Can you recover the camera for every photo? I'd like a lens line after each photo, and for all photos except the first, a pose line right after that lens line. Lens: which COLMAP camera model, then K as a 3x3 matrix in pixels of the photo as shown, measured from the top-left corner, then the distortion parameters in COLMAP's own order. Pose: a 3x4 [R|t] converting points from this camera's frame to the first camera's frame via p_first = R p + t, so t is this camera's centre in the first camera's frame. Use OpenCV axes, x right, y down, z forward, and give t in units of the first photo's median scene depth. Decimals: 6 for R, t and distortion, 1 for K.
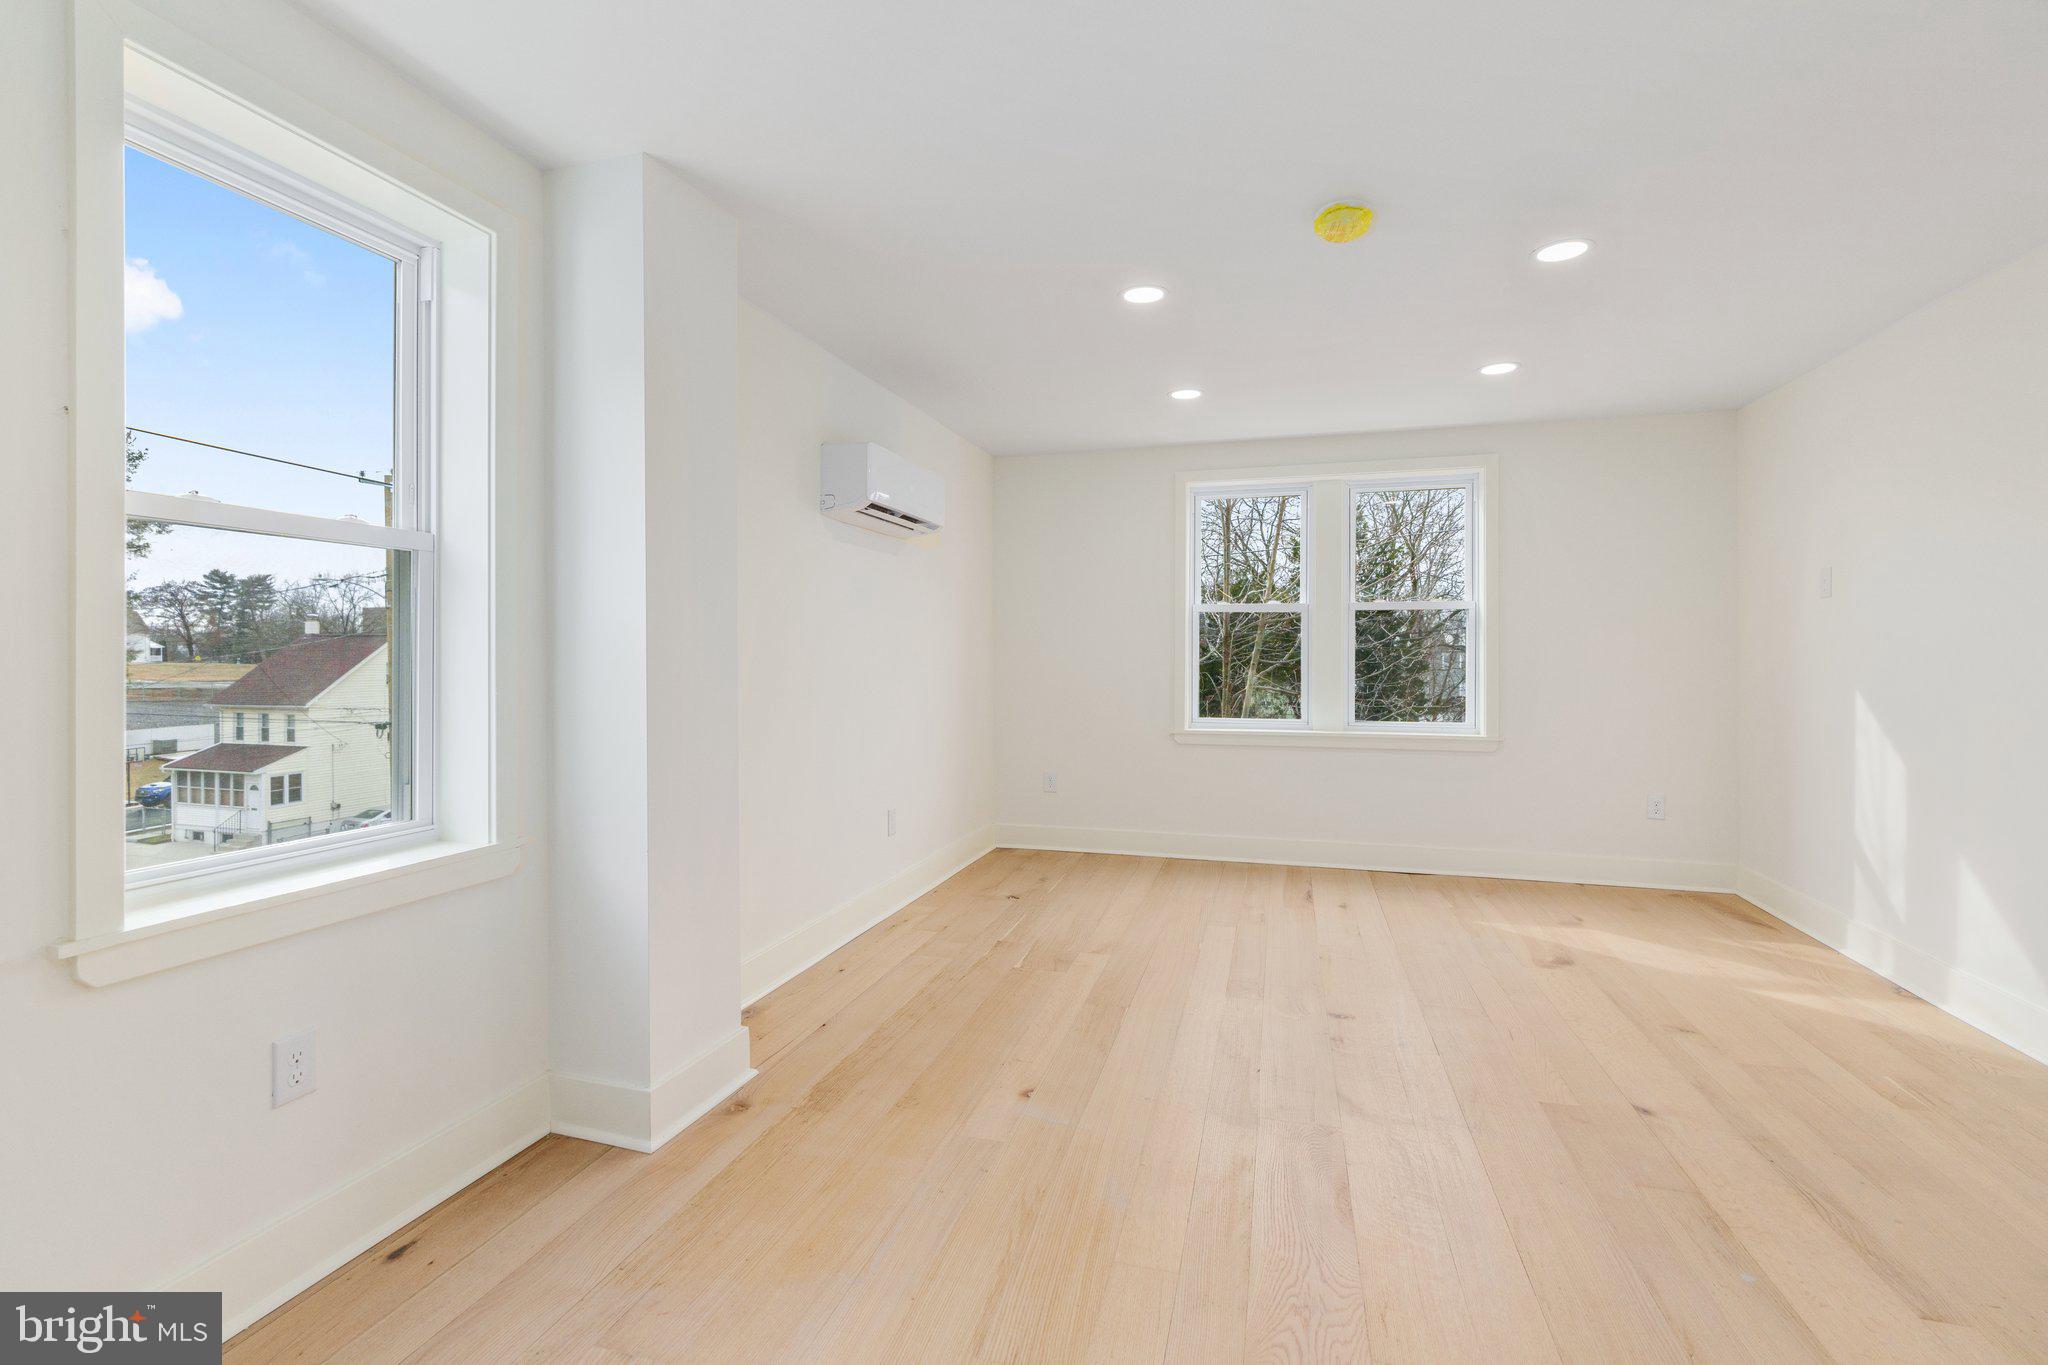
lens RADIAL K [[928.5, 0, 1015.4], [0, 928.5, 662.0], [0, 0, 1]] dist [-0.009751, 0.004084]
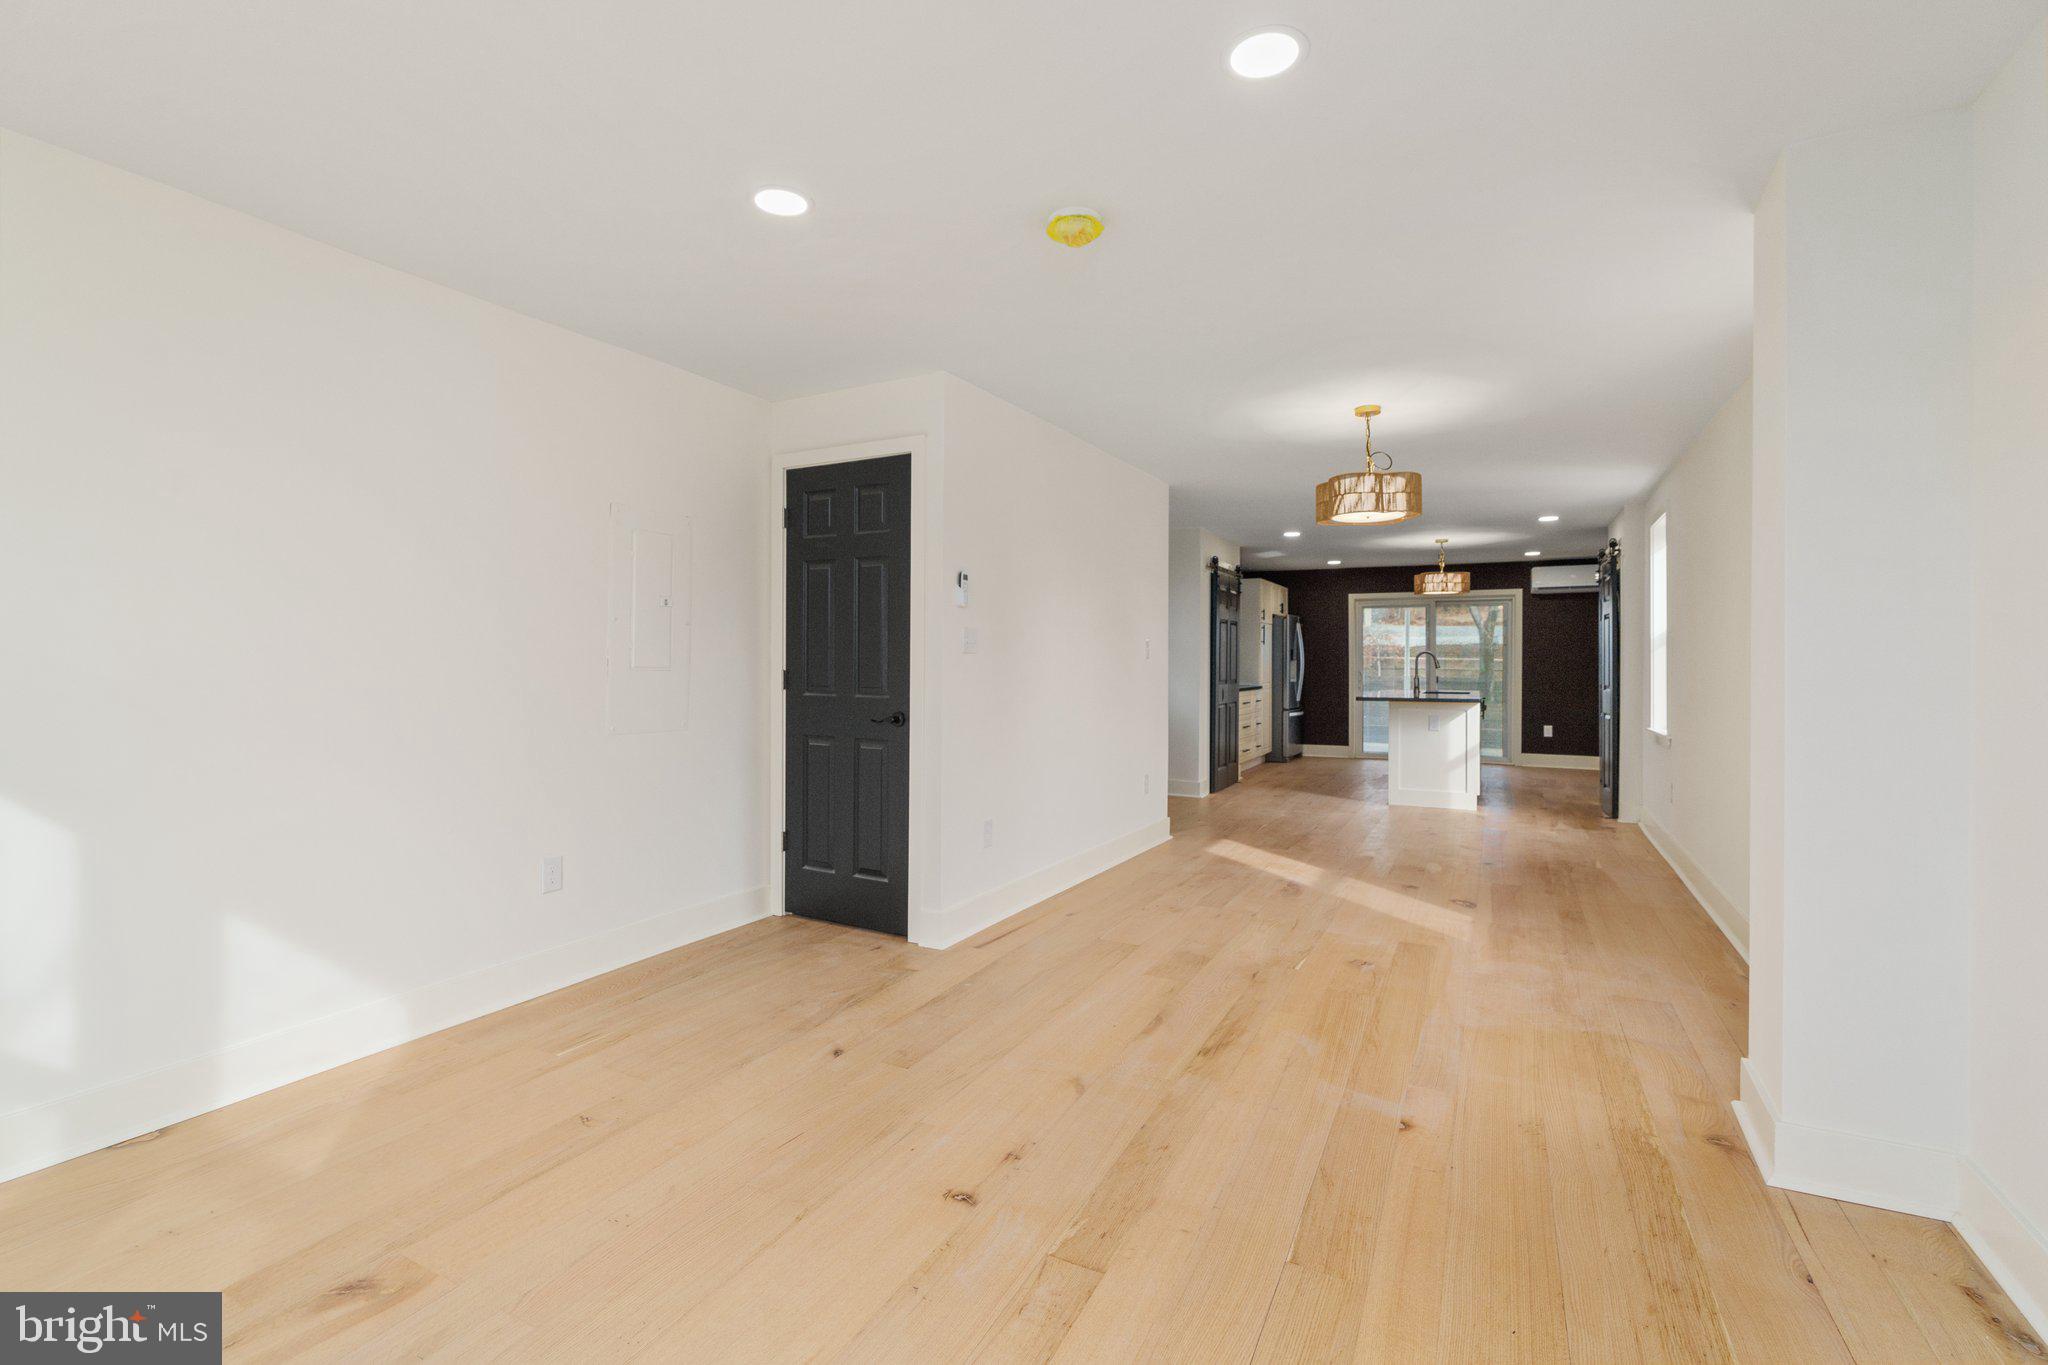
lens RADIAL K [[928.5, 0, 1016.1], [0, 928.5, 664.4], [0, 0, 1]] dist [-0.009751, 0.004084]
pose [[-0.980075, -0.006058, 0.198535, 0.144117], [-0.003148, 0.999883, 0.014969, -0.014779], [-0.198603, 0.014045, -0.979979, 1.321638]]
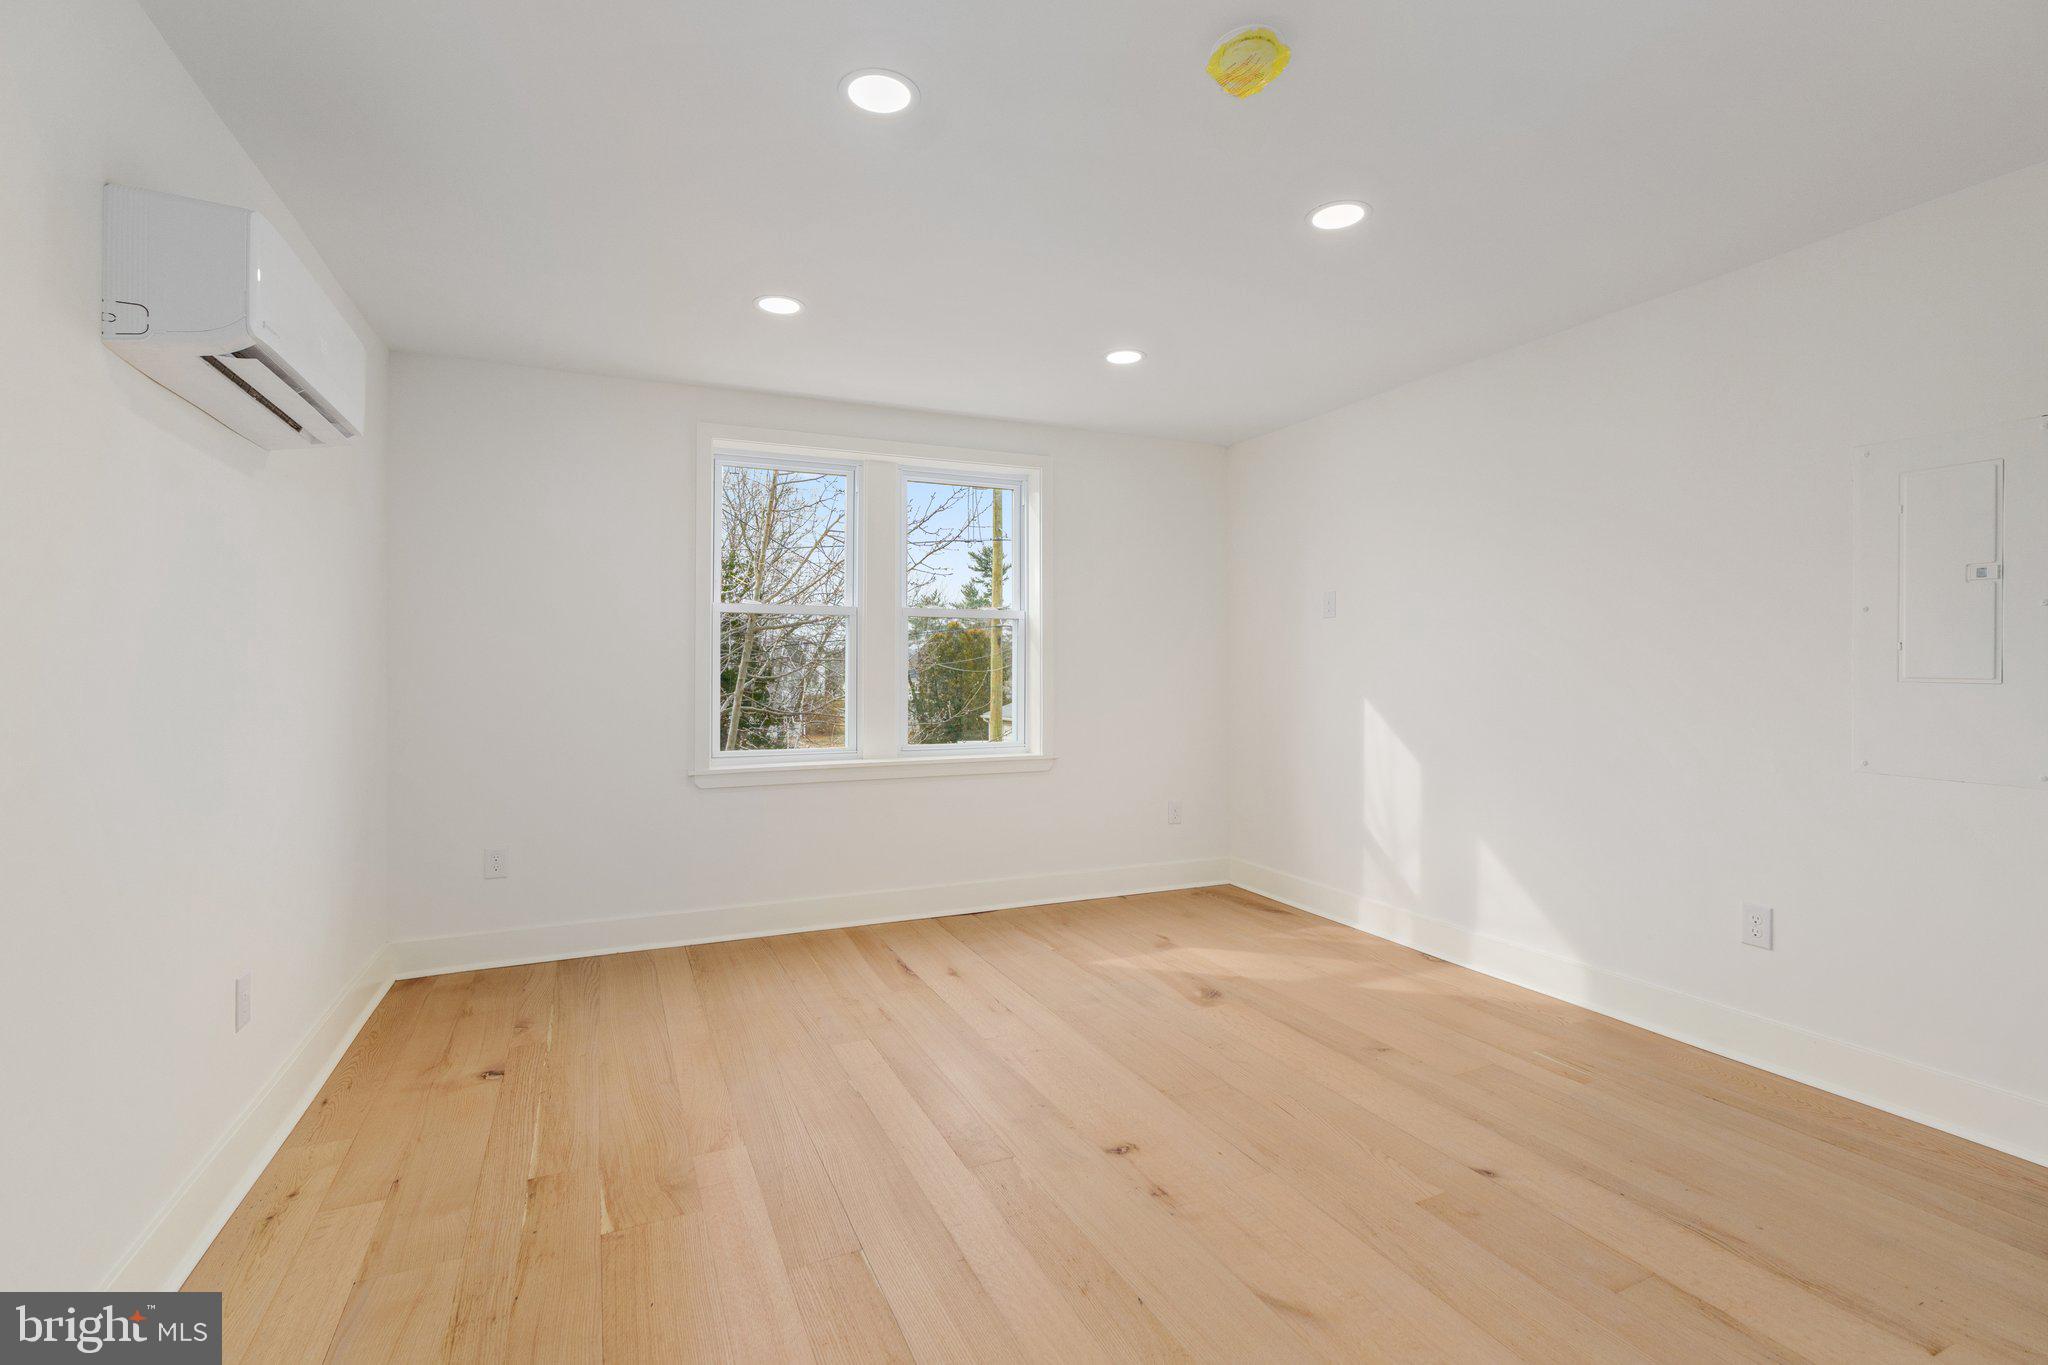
lens RADIAL K [[928.5, 0, 1026.5], [0, 928.5, 665.7], [0, 0, 1]] dist [-0.009751, 0.004084]
pose [[0.754564, -0.000803, 0.656226, -0.160135], [0.006828, 0.999955, -0.006628, -0.004971], [-0.656191, 0.009481, 0.754535, 0.383636]]
